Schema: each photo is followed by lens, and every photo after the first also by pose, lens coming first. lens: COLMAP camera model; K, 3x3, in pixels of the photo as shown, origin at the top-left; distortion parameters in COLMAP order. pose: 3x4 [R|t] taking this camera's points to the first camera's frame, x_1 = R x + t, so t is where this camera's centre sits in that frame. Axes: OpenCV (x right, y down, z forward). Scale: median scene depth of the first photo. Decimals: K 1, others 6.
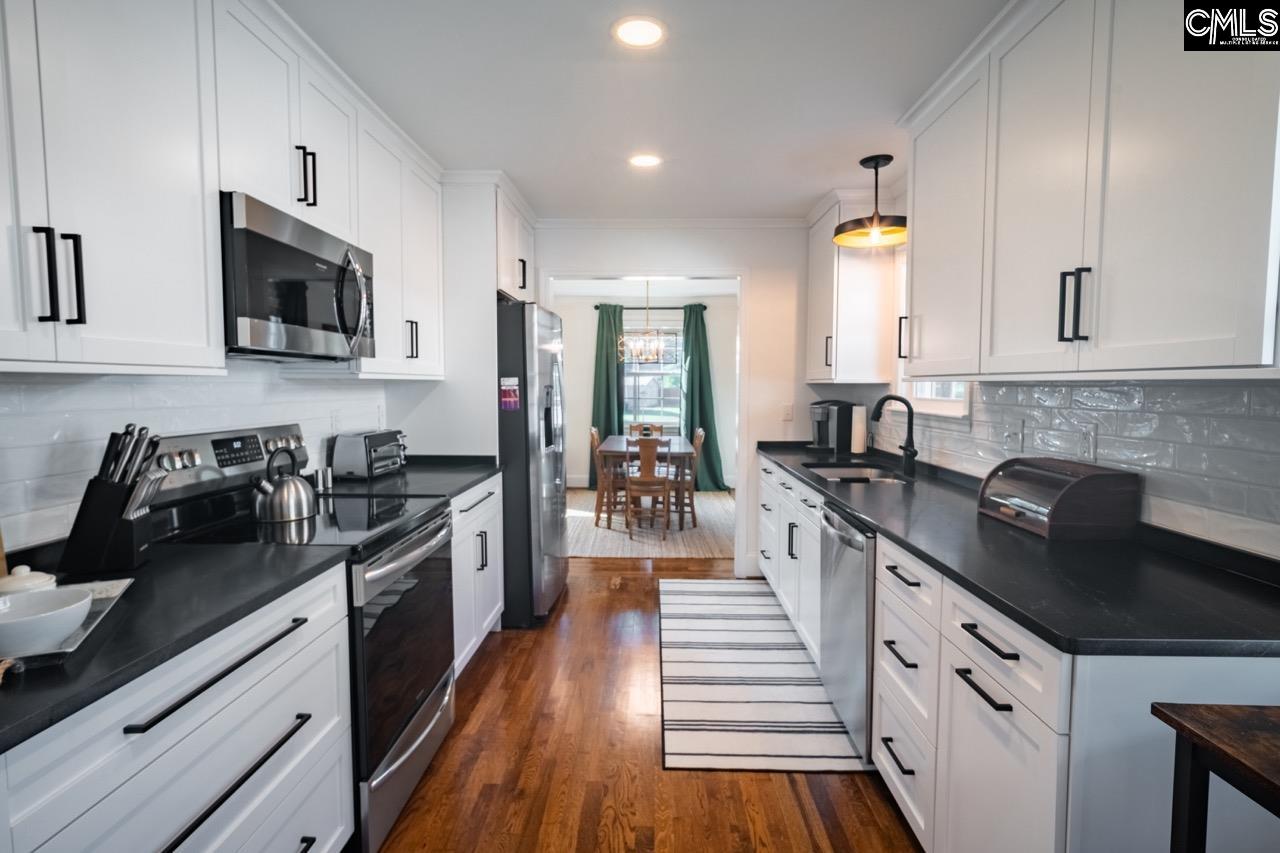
lens RADIAL K [[619.8, 0, 637.6], [0, 619.8, 426.8], [0, 0, 1]] dist [-0.016765, 0.008113]
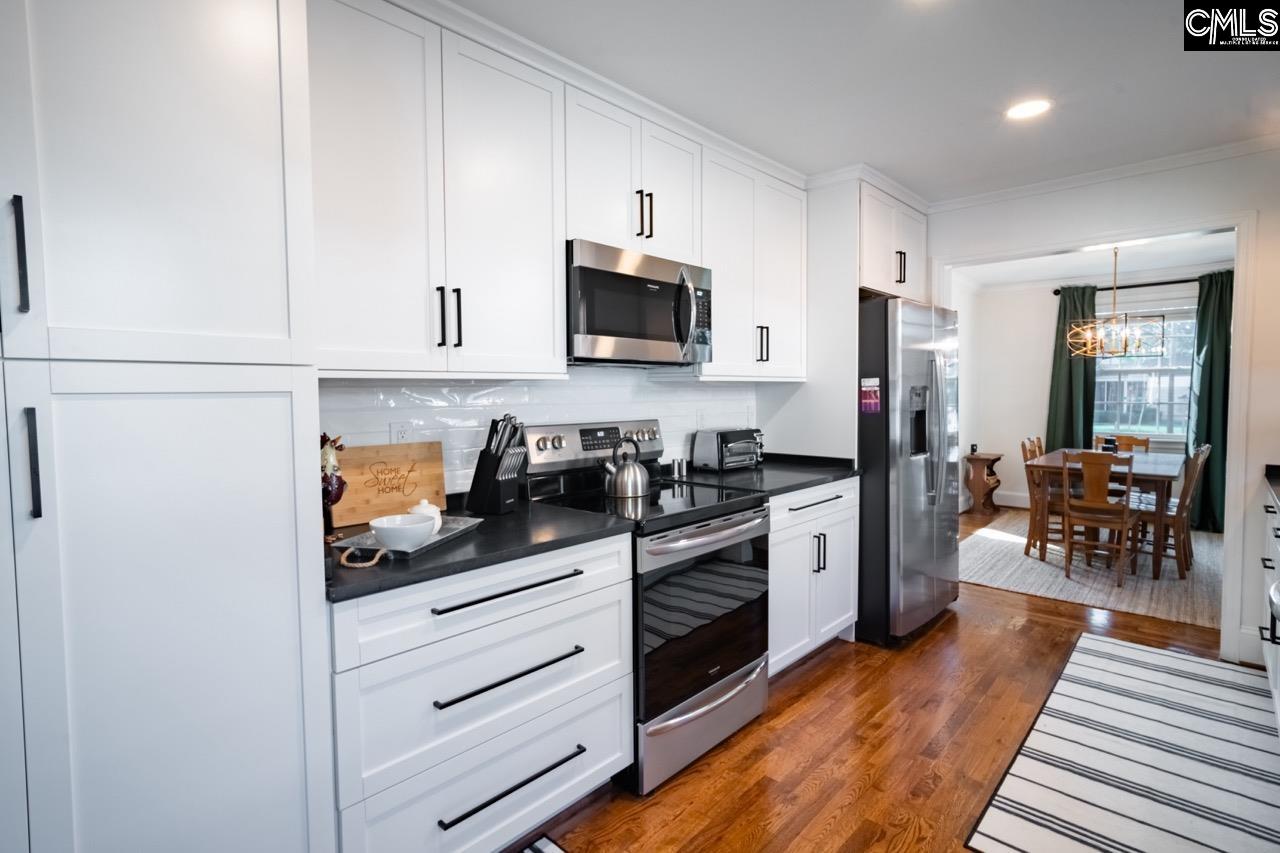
lens RADIAL K [[619.8, 0, 638.4], [0, 619.8, 425.3], [0, 0, 1]] dist [-0.016765, 0.008113]
pose [[0.746438, 0.027198, -0.664899, 0.160630], [-0.034679, 0.999397, 0.001949, 0.003709], [0.664551, 0.021603, 0.746931, 0.054311]]
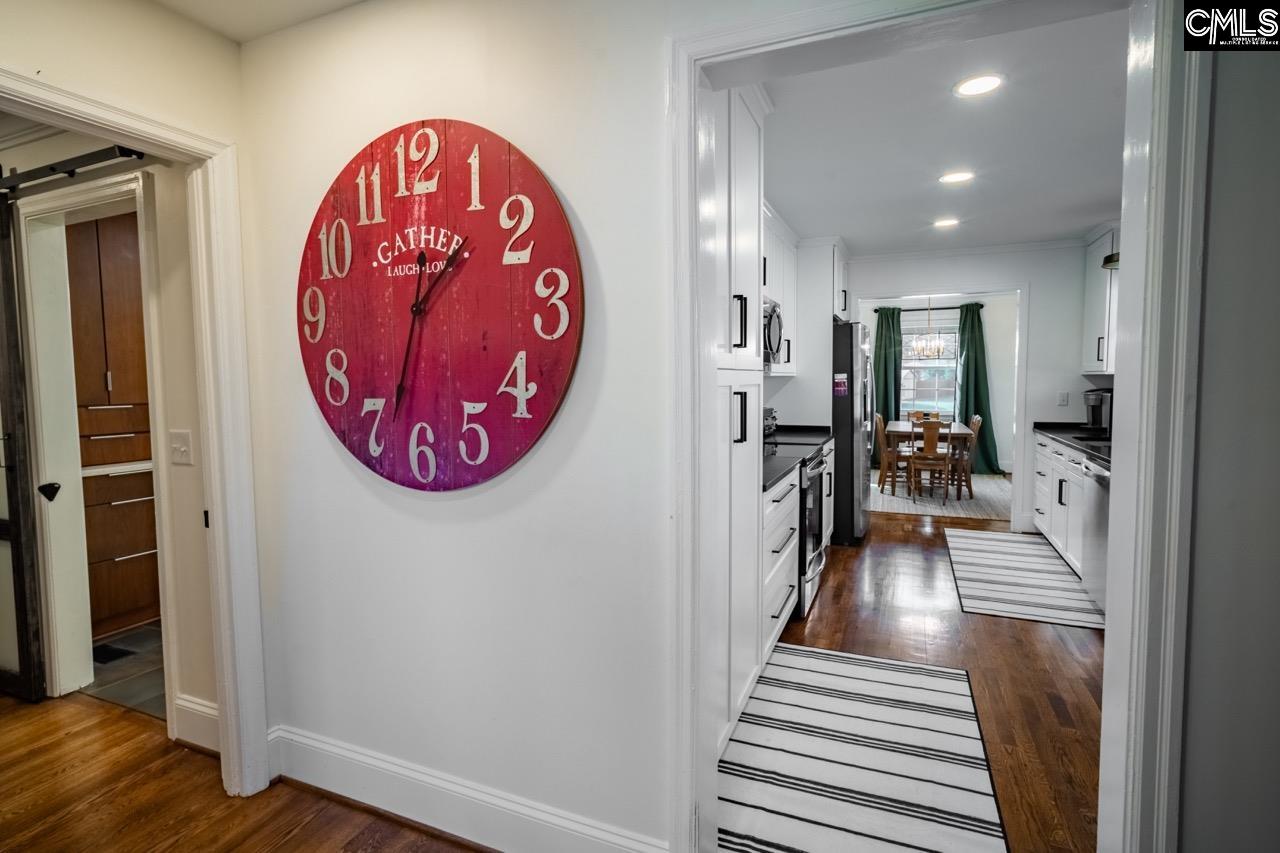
lens RADIAL K [[619.8, 0, 639.7], [0, 619.8, 423.6], [0, 0, 1]] dist [-0.016765, 0.008113]
pose [[0.927697, 0.014581, -0.373048, -0.098894], [-0.013023, 0.999893, 0.006697, 0.036235], [0.373106, -0.001354, 0.927788, -0.552935]]
